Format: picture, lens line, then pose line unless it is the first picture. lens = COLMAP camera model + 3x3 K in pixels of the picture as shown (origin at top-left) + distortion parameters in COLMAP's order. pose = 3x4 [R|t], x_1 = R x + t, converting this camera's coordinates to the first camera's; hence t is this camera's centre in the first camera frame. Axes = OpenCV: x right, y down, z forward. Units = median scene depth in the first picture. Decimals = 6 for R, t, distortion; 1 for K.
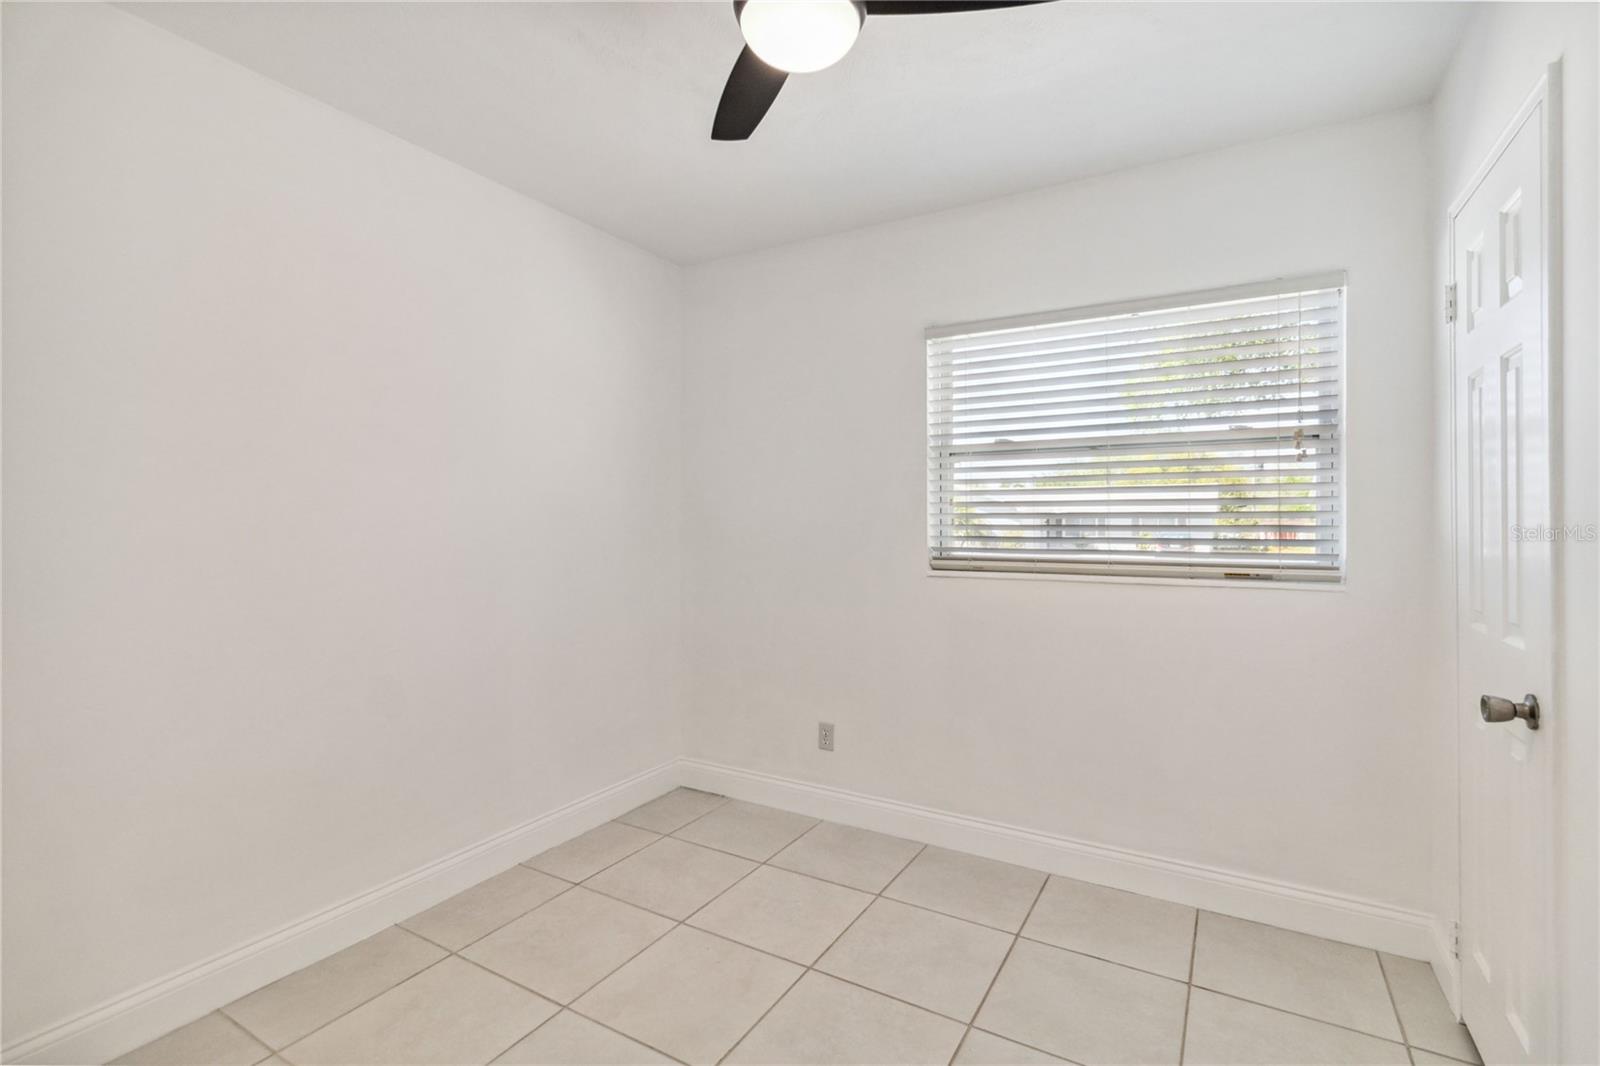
lens RADIAL K [[739.7, 0, 805.2], [0, 739.7, 515.4], [0, 0, 1]] dist [-0.000039, 0.000453]
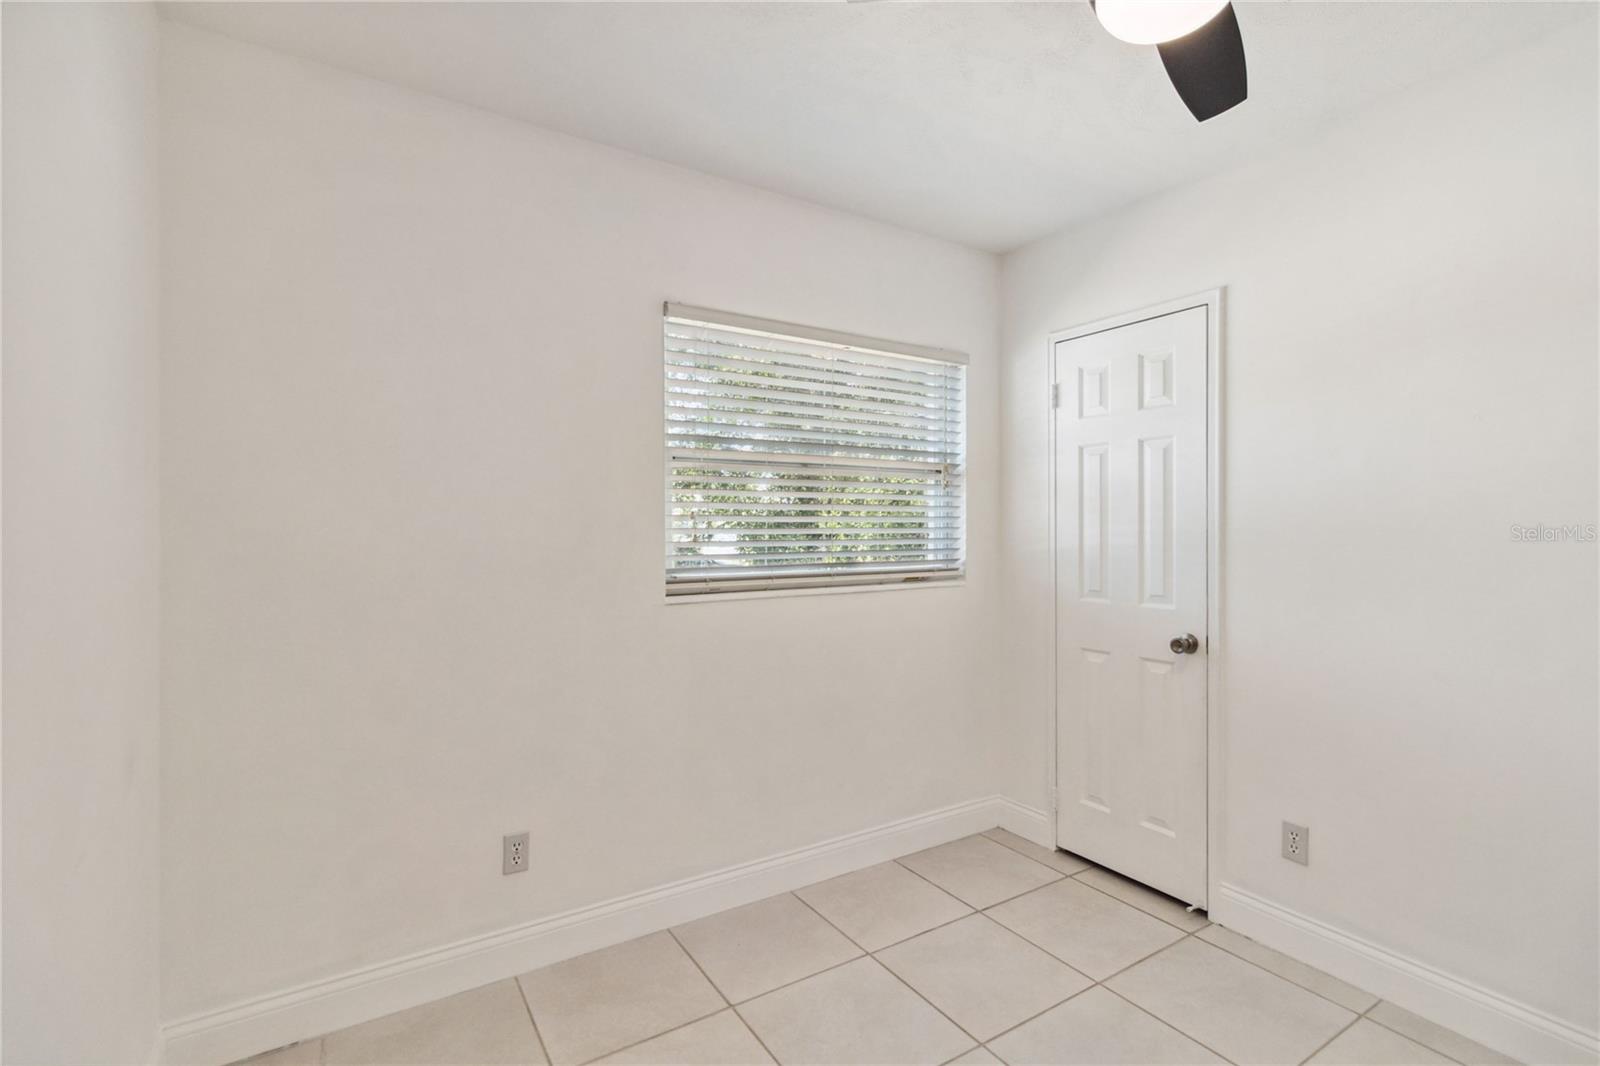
lens RADIAL K [[739.7, 0, 805.2], [0, 739.7, 515.4], [0, 0, 1]] dist [-0.000039, 0.000453]
pose [[0.461168, 0.009097, 0.887266, -0.602957], [-0.006121, 0.999956, -0.007071, -0.015721], [-0.887292, -0.002170, 0.461203, 0.581043]]
